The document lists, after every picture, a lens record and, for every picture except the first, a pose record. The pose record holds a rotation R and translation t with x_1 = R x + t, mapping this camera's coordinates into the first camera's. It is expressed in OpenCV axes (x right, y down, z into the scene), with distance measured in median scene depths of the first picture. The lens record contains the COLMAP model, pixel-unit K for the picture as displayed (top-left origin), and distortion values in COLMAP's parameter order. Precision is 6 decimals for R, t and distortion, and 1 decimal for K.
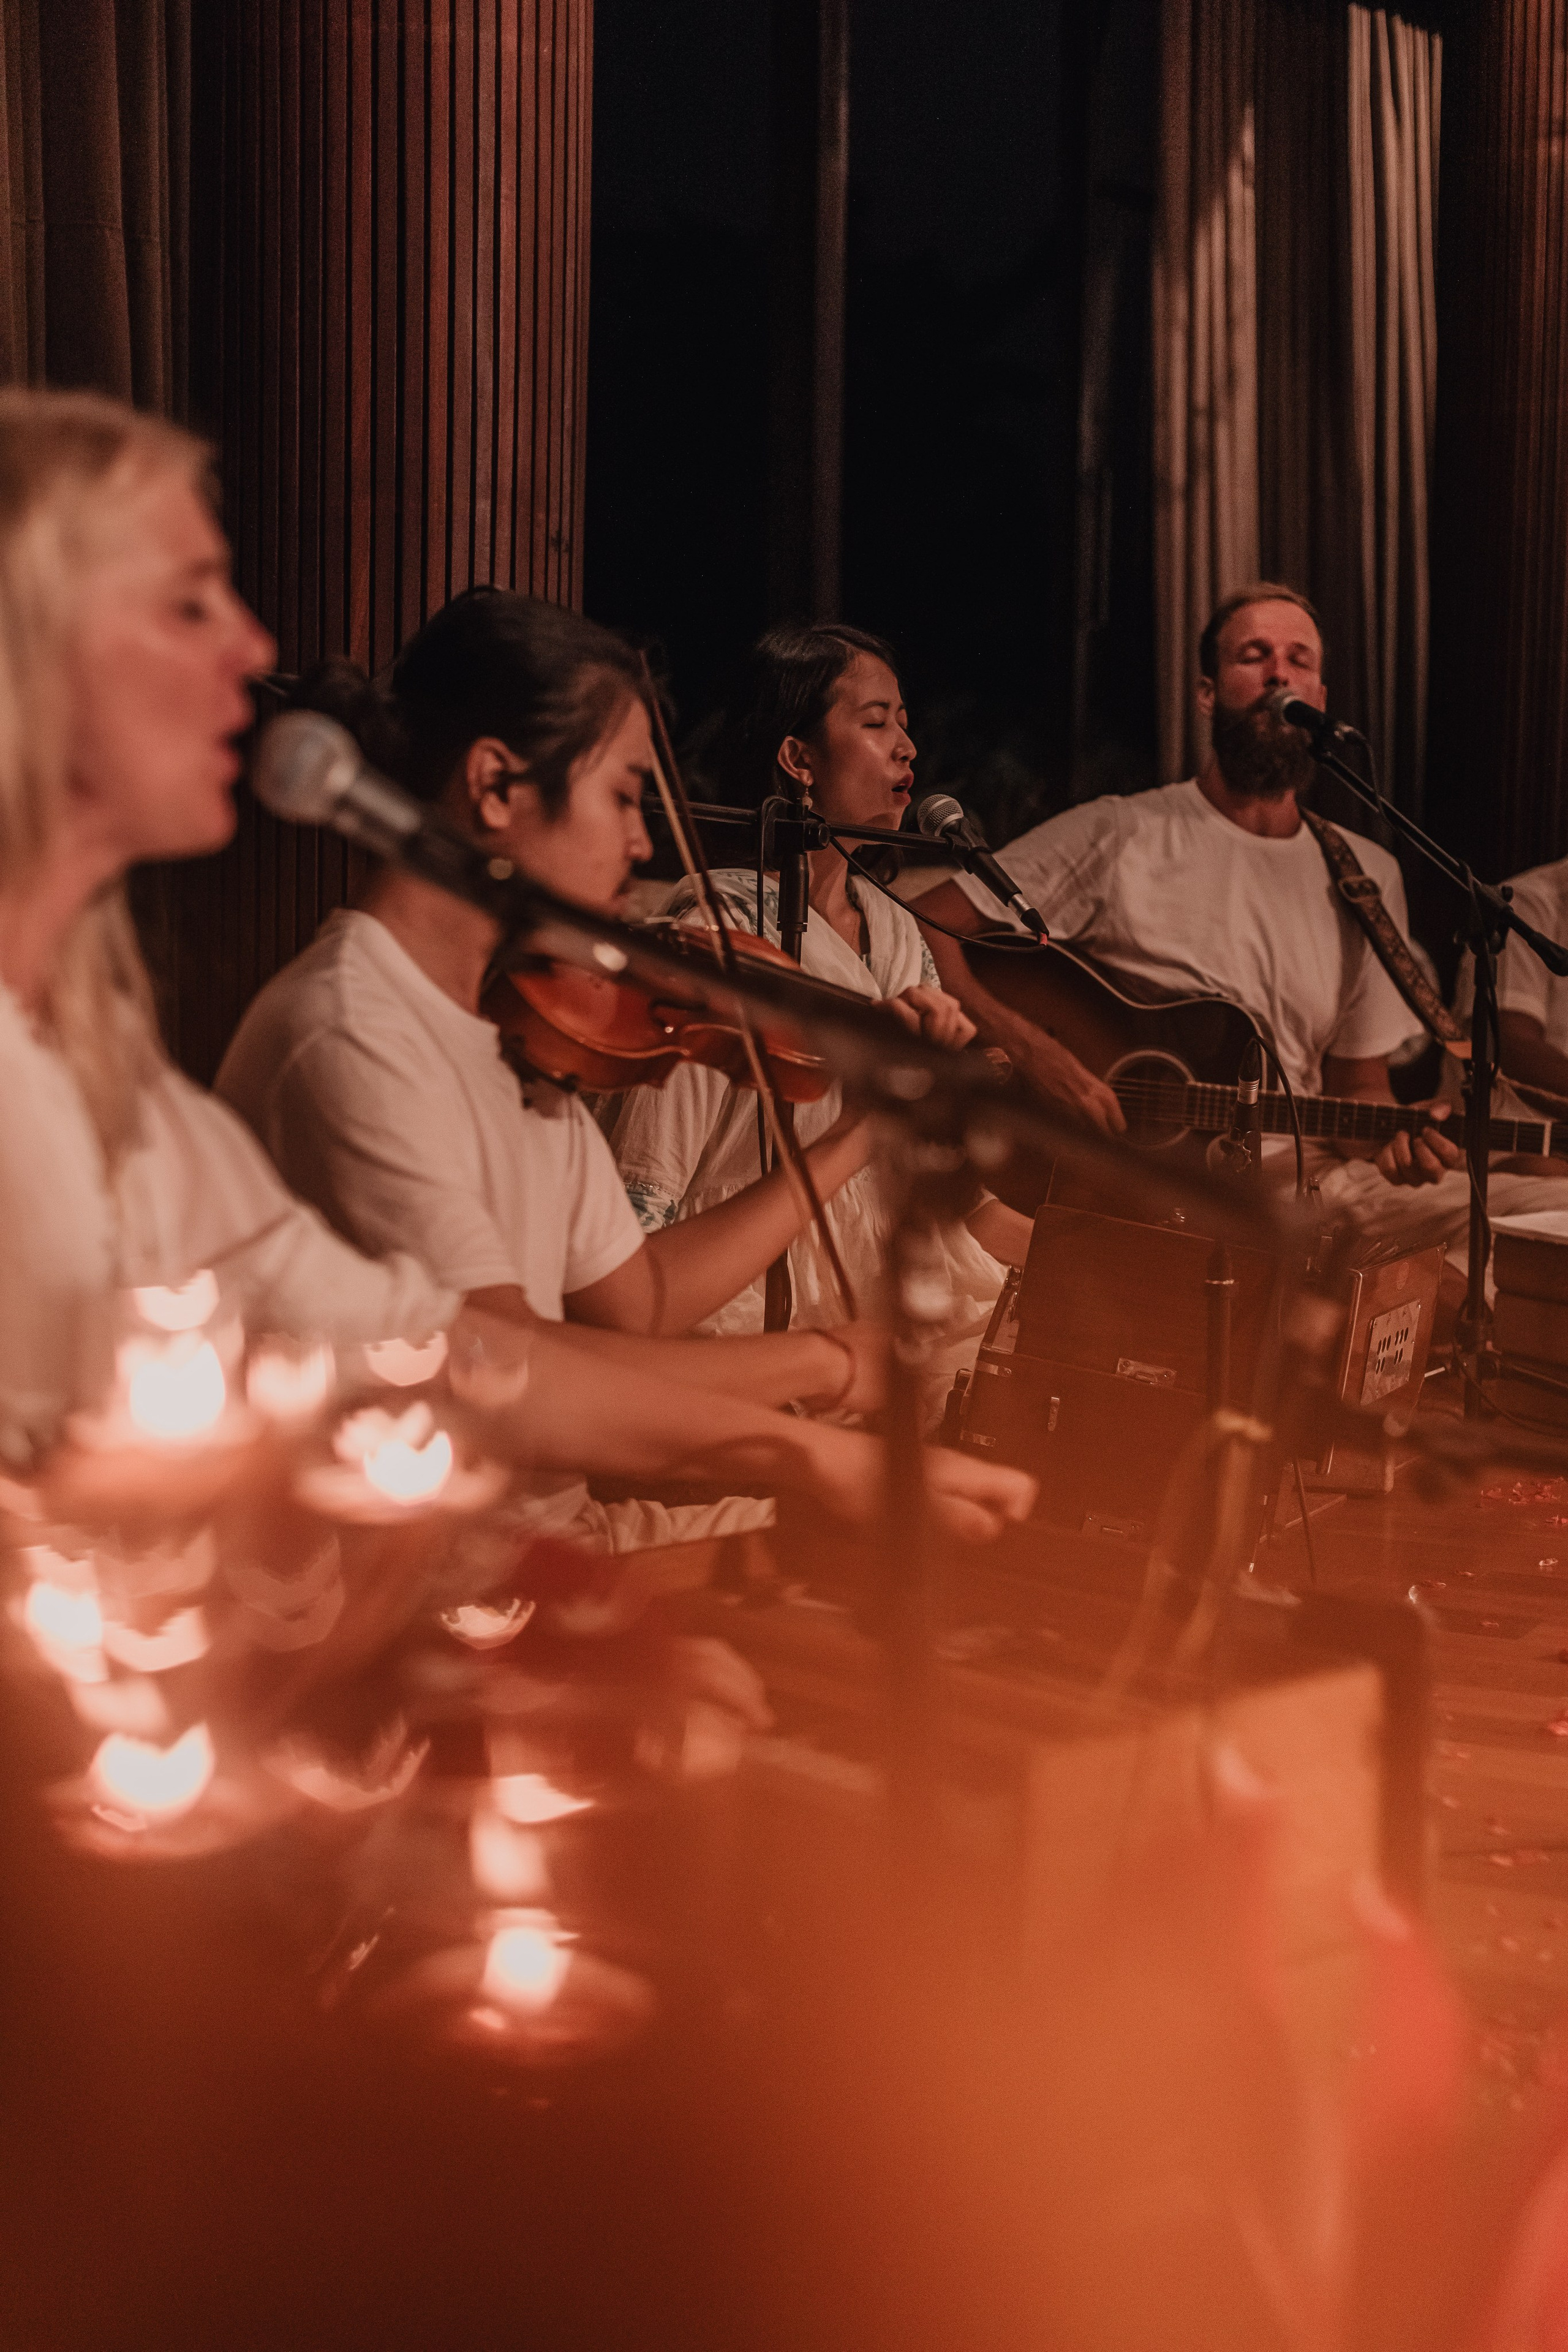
lens RADIAL K [[3353.8, 0, 784.0], [0, 3353.8, 1176.0], [0, 0, 1]] dist [-0.022696, 0.033998]
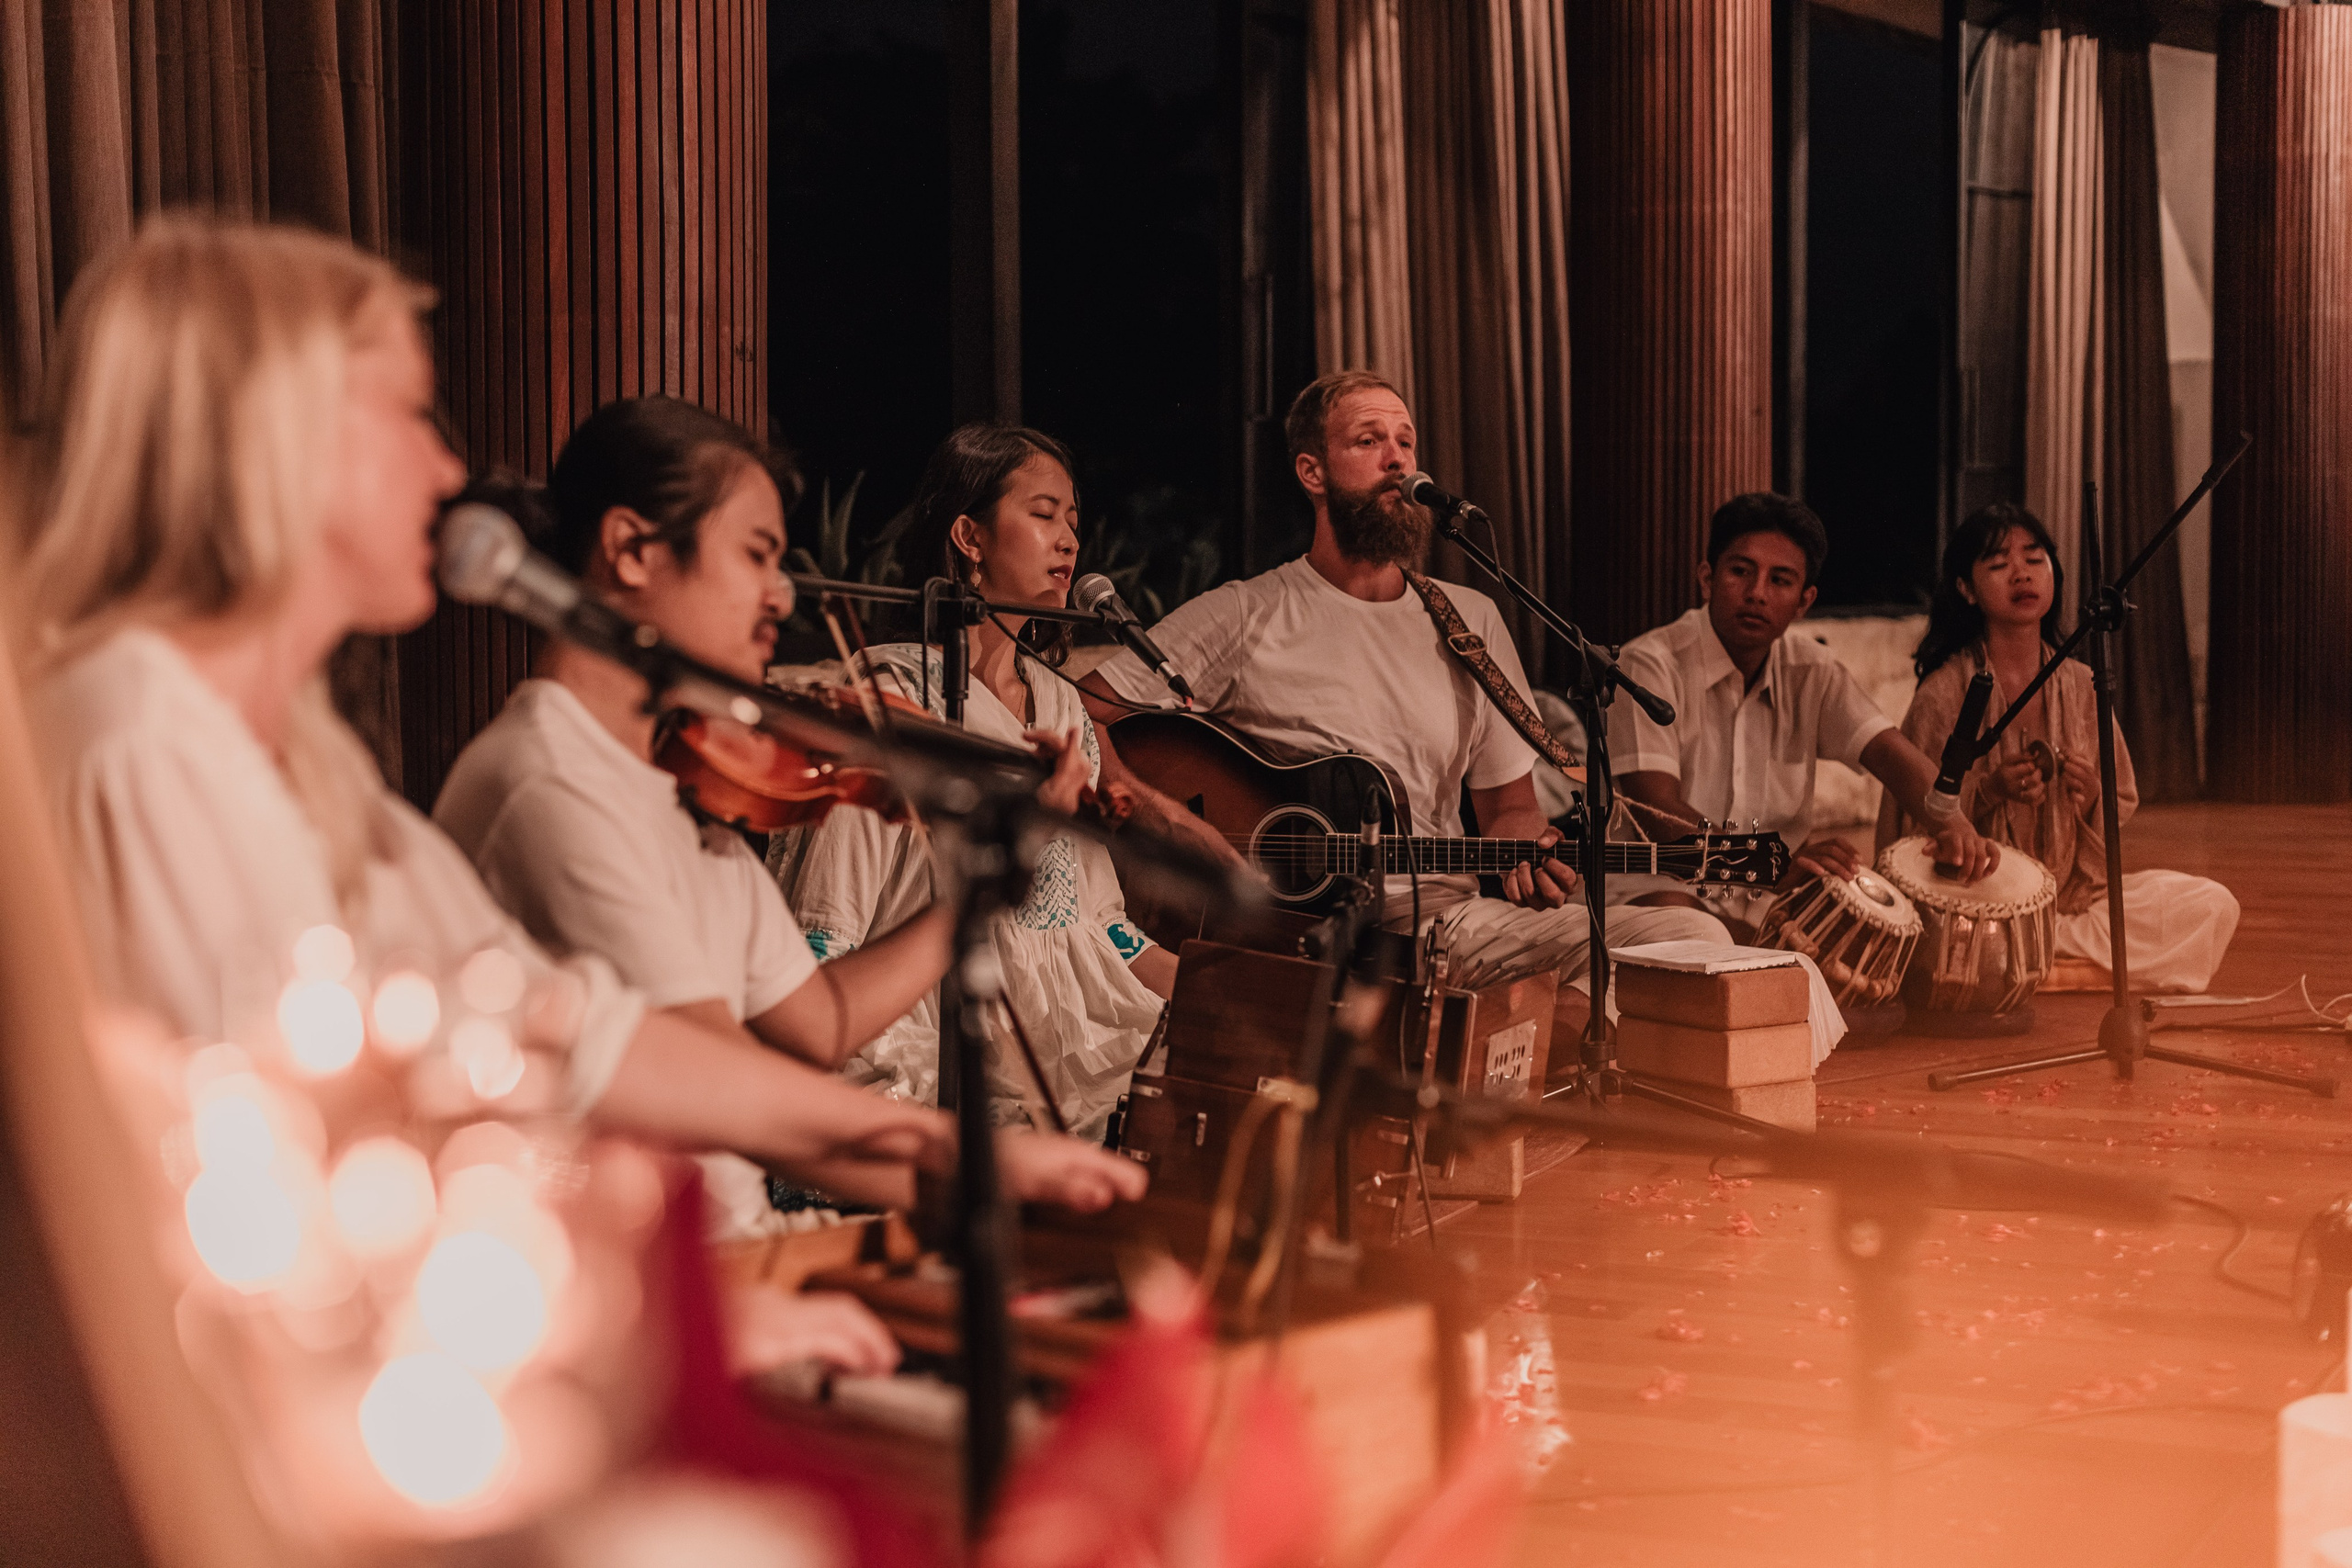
lens RADIAL K [[3434.1, 0, 1176.0], [0, 3434.1, 784.0], [0, 0, 1]] dist [-0.011737, -0.066870]
pose [[0.998955, -0.022839, 0.039582, 0.027057], [0.025147, 0.997951, -0.058830, 0.021506], [-0.038157, 0.059764, 0.997483, -0.117452]]
